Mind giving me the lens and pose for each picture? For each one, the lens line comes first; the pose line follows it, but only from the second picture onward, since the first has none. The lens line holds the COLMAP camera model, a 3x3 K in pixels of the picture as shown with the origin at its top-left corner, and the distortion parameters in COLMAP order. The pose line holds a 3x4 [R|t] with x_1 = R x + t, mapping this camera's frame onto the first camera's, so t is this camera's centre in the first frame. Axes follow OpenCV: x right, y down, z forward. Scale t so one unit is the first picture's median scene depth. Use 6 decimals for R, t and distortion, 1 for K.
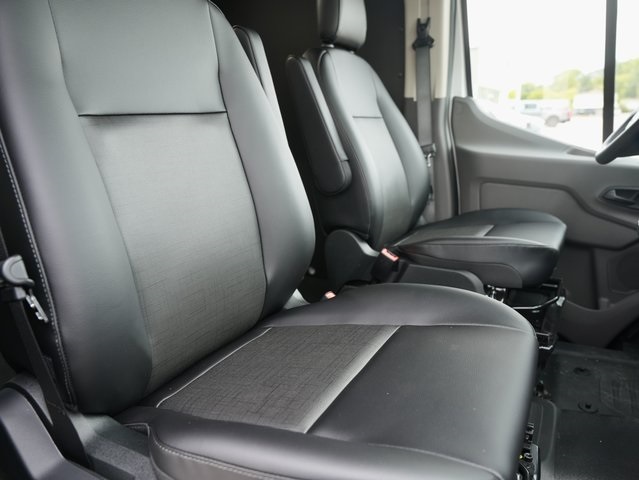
lens RADIAL K [[474.6, 0, 319.5], [0, 474.6, 240.0], [0, 0, 1]] dist [-0.001683, -0.006233]
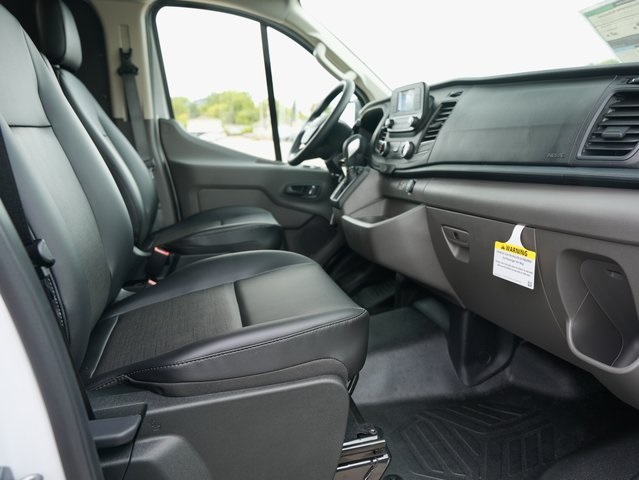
lens RADIAL K [[474.6, 0, 319.5], [0, 474.6, 240.0], [0, 0, 1]] dist [-0.001683, -0.006233]
pose [[0.733355, -0.142091, 0.664831, -0.253854], [0.172892, 0.984743, 0.019753, 0.035682], [-0.657494, 0.100458, 0.746732, -0.093396]]
